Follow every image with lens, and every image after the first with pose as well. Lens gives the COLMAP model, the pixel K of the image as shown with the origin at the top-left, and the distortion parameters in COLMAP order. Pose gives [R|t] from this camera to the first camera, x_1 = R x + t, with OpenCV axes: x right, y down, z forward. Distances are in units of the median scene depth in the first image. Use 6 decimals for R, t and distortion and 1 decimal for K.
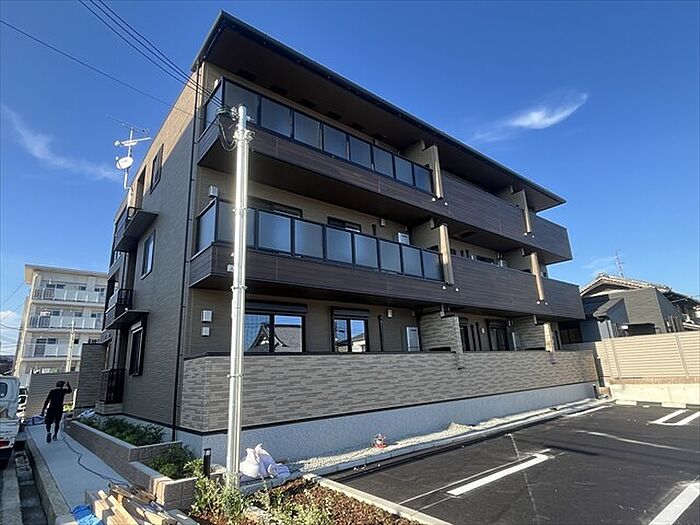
lens RADIAL K [[386.5, 0, 345.9], [0, 386.5, 262.6], [0, 0, 1]] dist [-0.002244, -0.000698]
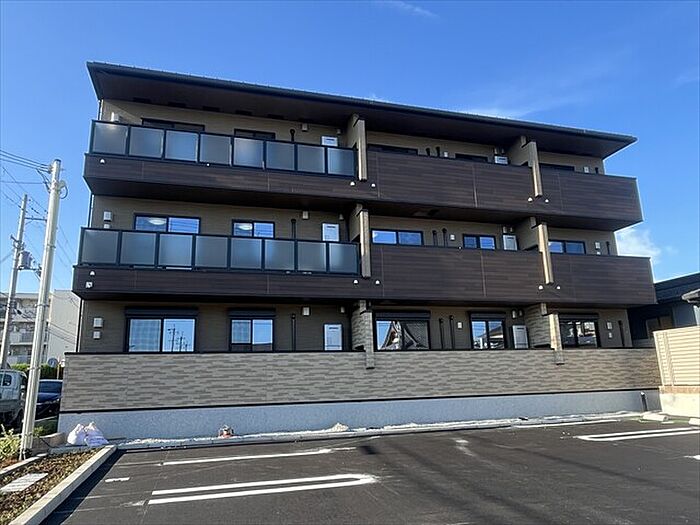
lens RADIAL K [[496.2, 0, 347.3], [0, 496.2, 268.4], [0, 0, 1]] dist [0.000781, 0.000854]
pose [[0.919948, -0.067976, -0.386101, 0.721805], [0.092217, 0.994740, 0.044591, -0.021189], [0.381039, -0.076626, 0.921378, -0.095073]]
